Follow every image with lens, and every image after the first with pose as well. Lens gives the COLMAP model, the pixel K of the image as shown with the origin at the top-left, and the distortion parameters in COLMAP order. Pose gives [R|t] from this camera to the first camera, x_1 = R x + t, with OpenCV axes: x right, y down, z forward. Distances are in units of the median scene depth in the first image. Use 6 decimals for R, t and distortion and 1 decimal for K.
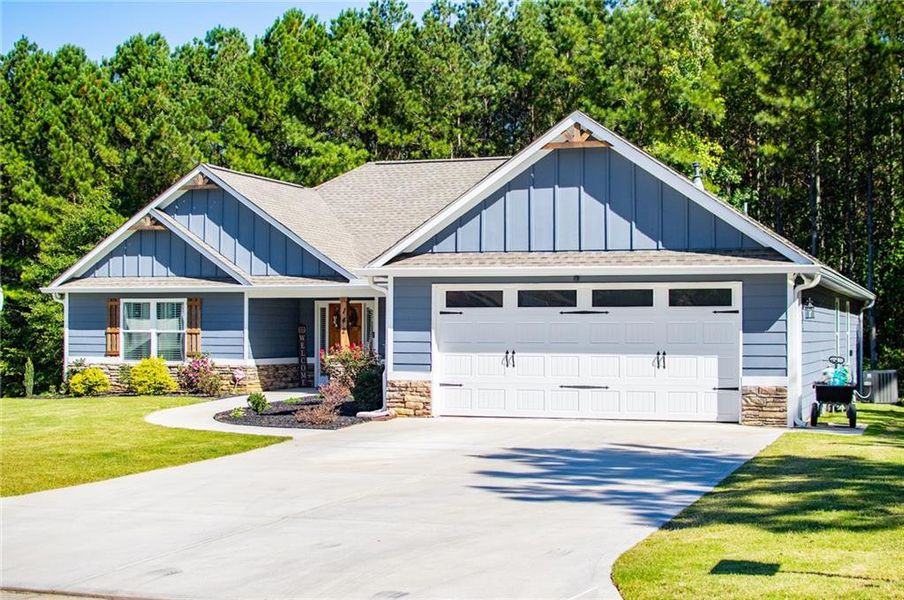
lens RADIAL K [[1414.0, 0, 458.1], [0, 1414.0, 318.0], [0, 0, 1]] dist [-0.190581, -0.014436]
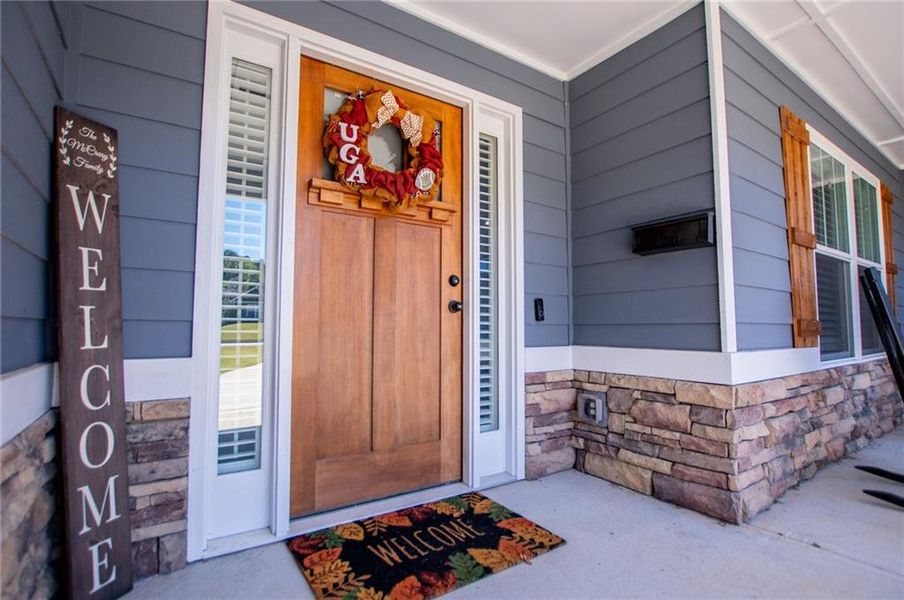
lens RADIAL K [[433.9, 0, 452.0], [0, 433.9, 300.0], [0, 0, 1]] dist [-0.028047, -0.000452]
pose [[0.601040, 0.047556, 0.797803, -0.079807], [-0.006416, 0.998483, -0.054685, 0.015906], [-0.799193, 0.027750, 0.600434, 0.624849]]
